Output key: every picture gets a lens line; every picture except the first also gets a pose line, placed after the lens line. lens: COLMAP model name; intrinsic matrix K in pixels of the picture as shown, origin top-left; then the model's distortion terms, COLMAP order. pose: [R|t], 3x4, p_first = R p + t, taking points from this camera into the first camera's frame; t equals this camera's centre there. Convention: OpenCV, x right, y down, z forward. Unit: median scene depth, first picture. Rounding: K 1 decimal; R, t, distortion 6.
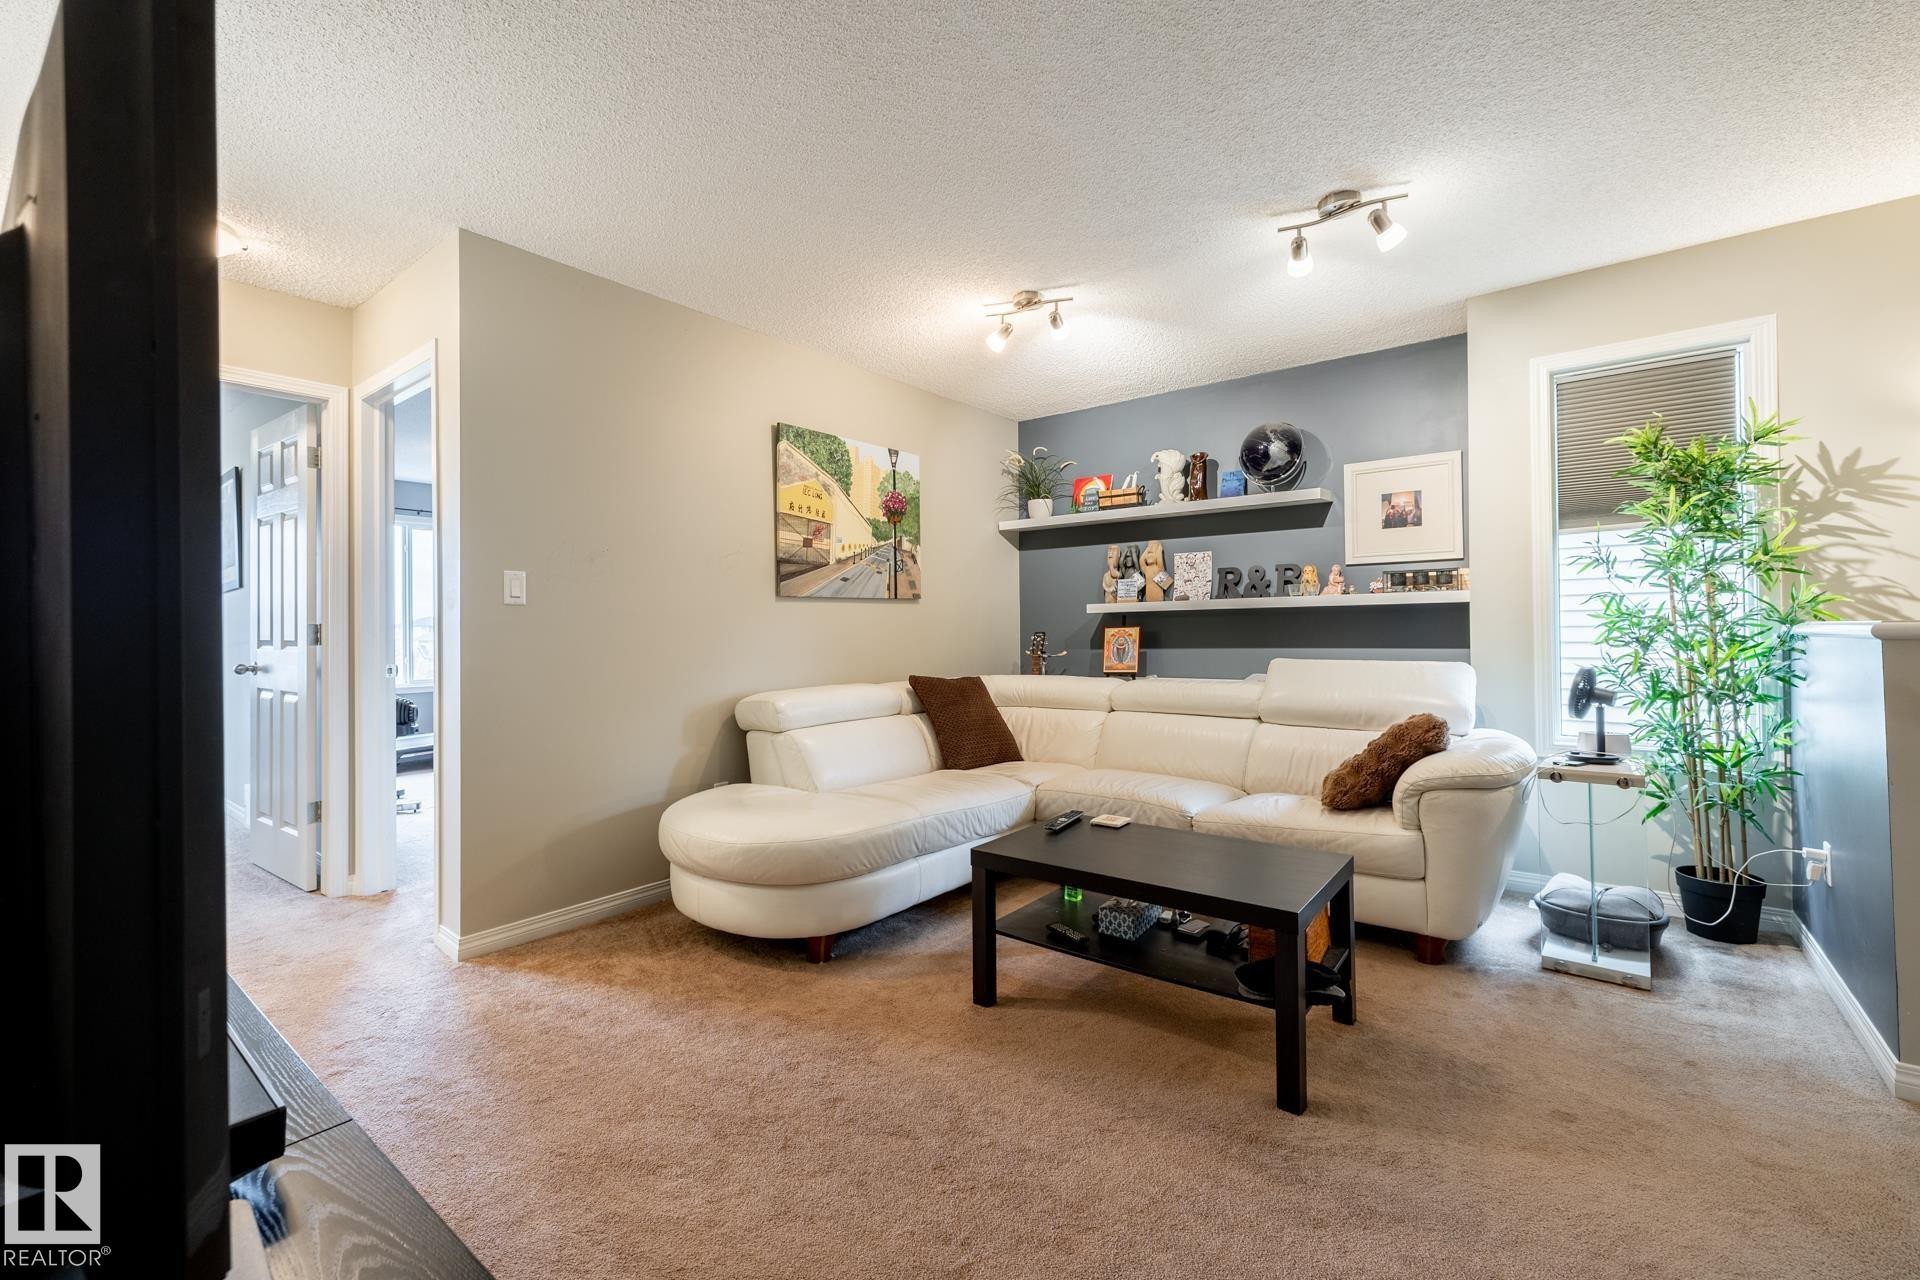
lens RADIAL K [[806.4, 0, 951.8], [0, 806.4, 630.4], [0, 0, 1]] dist [-0.000745, 0.000051]
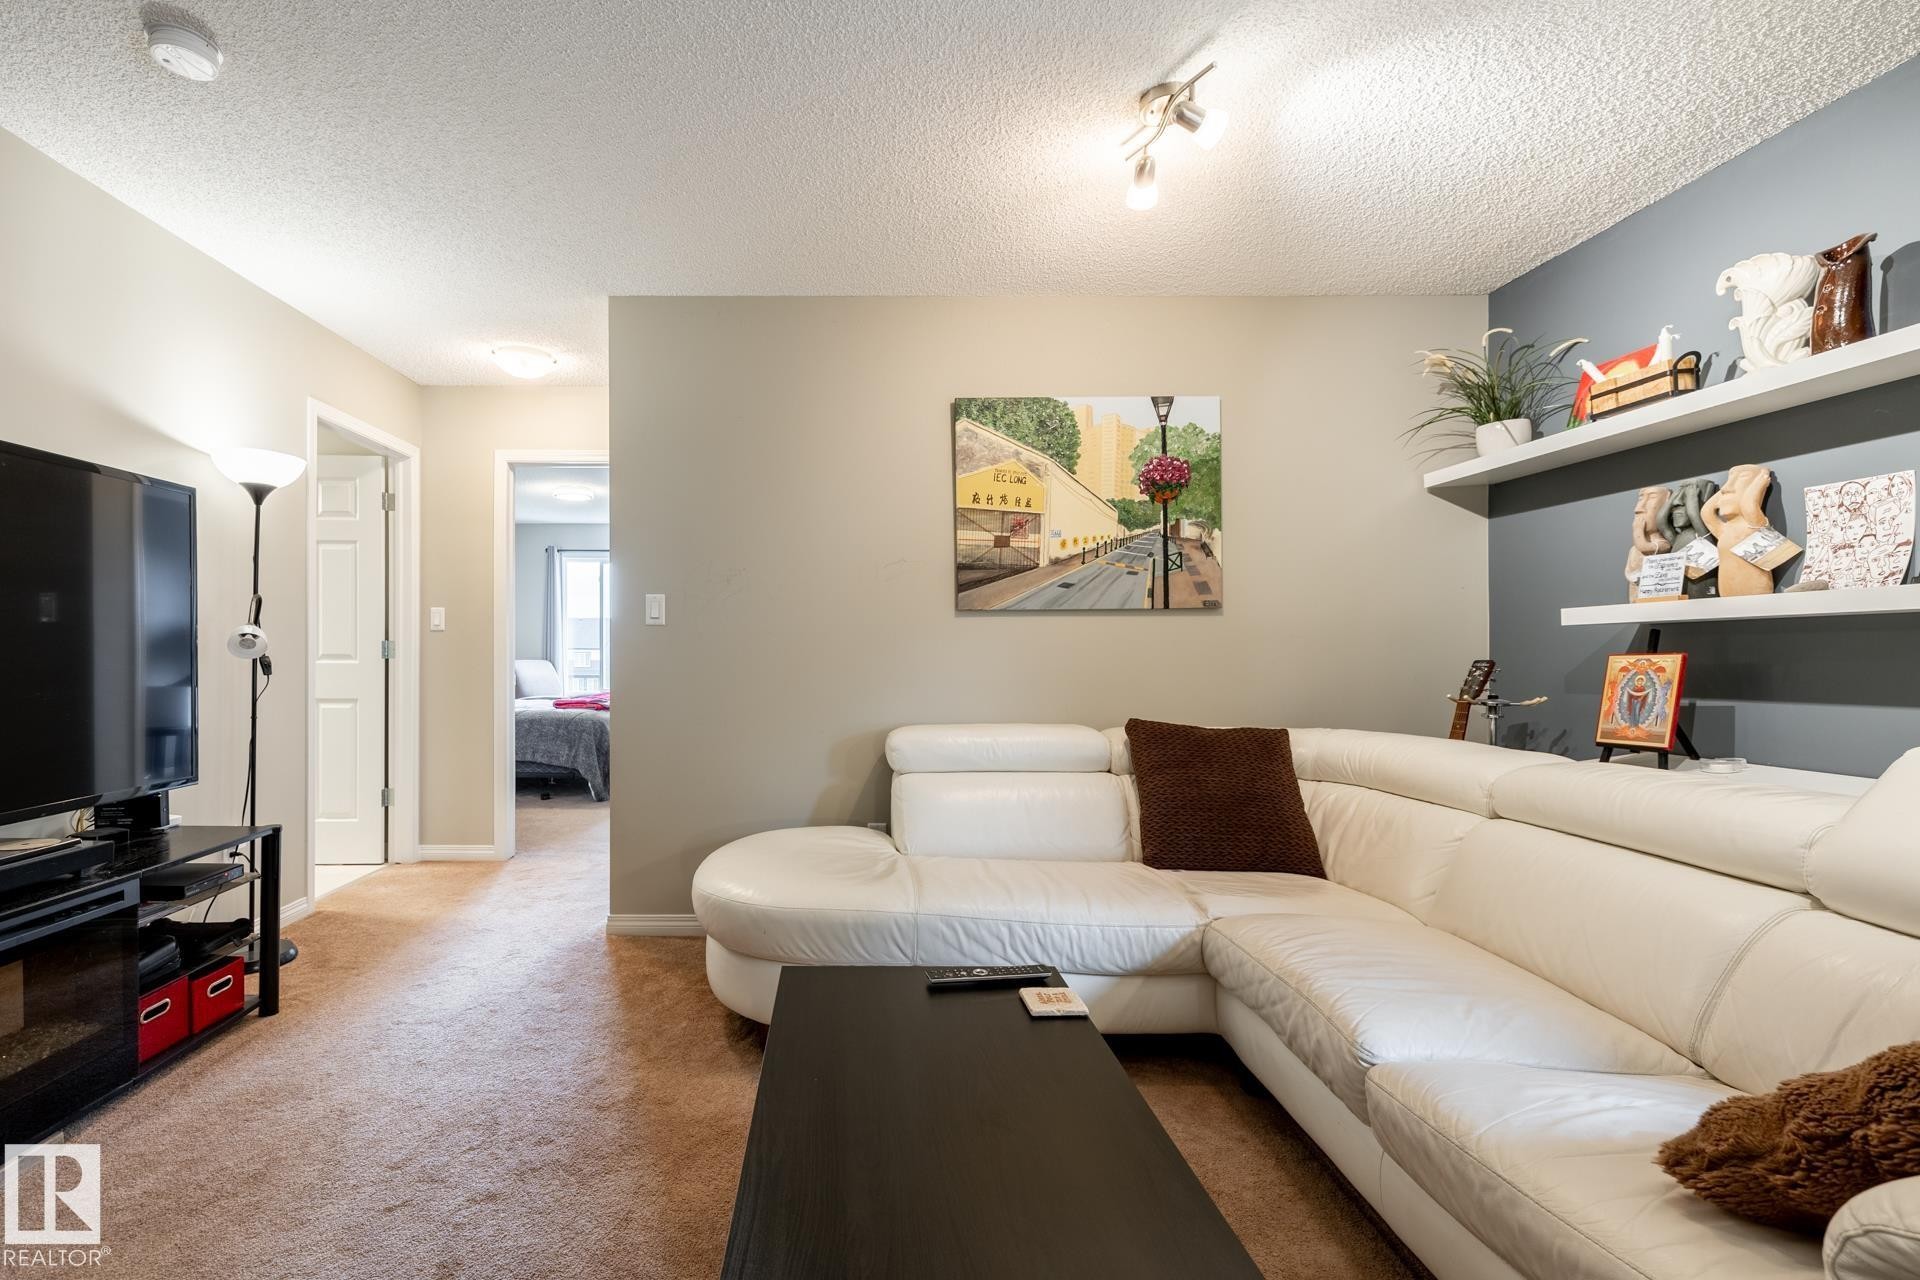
lens RADIAL K [[855.1, 0, 830.7], [0, 855.1, 657.2], [0, 0, 1]] dist [0.001902, 0.000231]
pose [[0.615706, 0.015162, -0.787830, 0.363943], [-0.009725, 0.999885, 0.011643, -0.003244], [0.787916, 0.000493, 0.615782, 0.334958]]
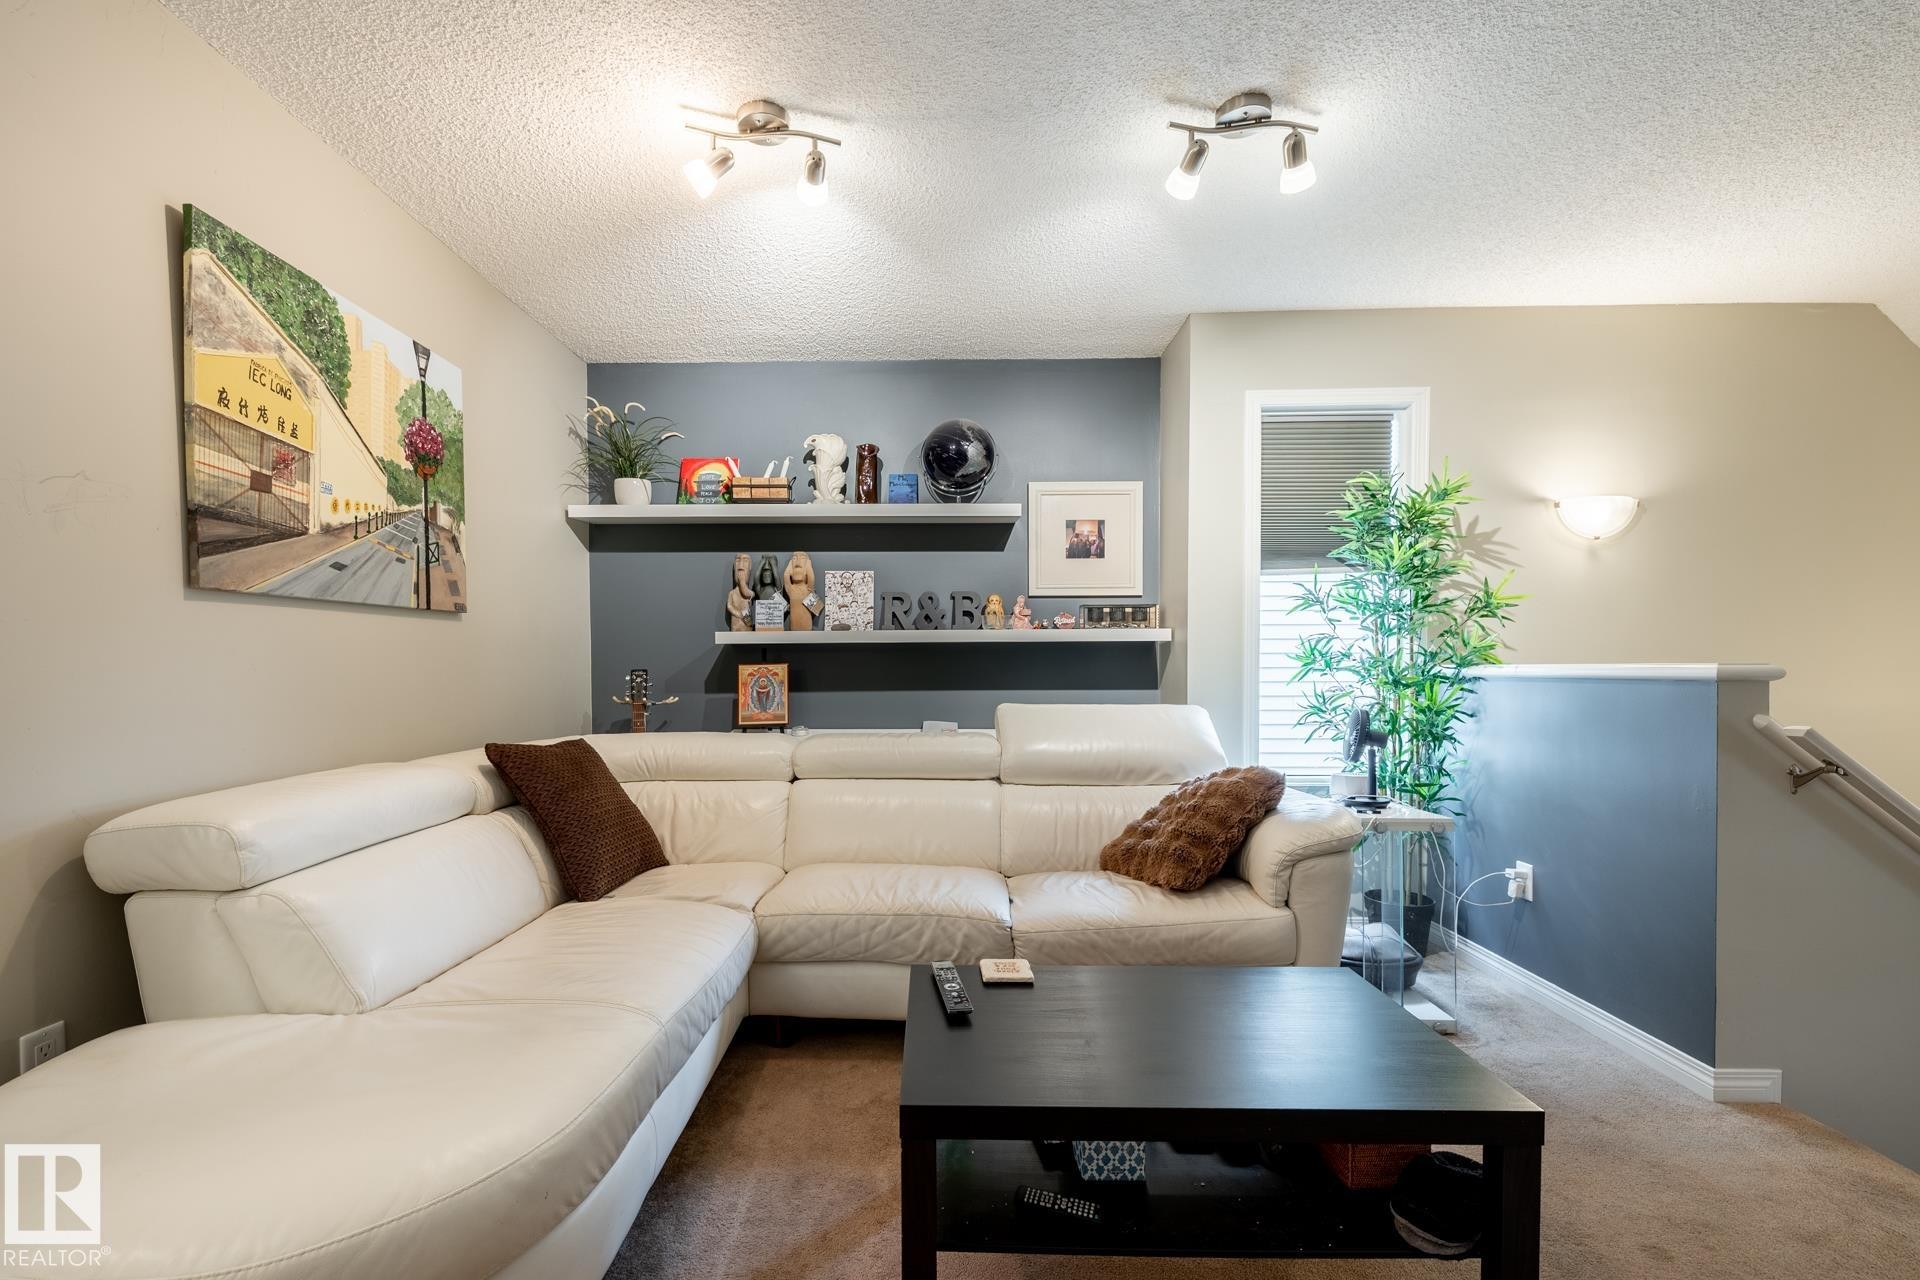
lens RADIAL K [[825.7, 0, 919.5], [0, 825.7, 695.6], [0, 0, 1]] dist [-0.000136, -0.000001]
pose [[0.798582, -0.012044, 0.601765, -0.155306], [-0.006935, 0.999549, 0.029209, 0.002435], [-0.601846, -0.027500, 0.798139, 0.343127]]
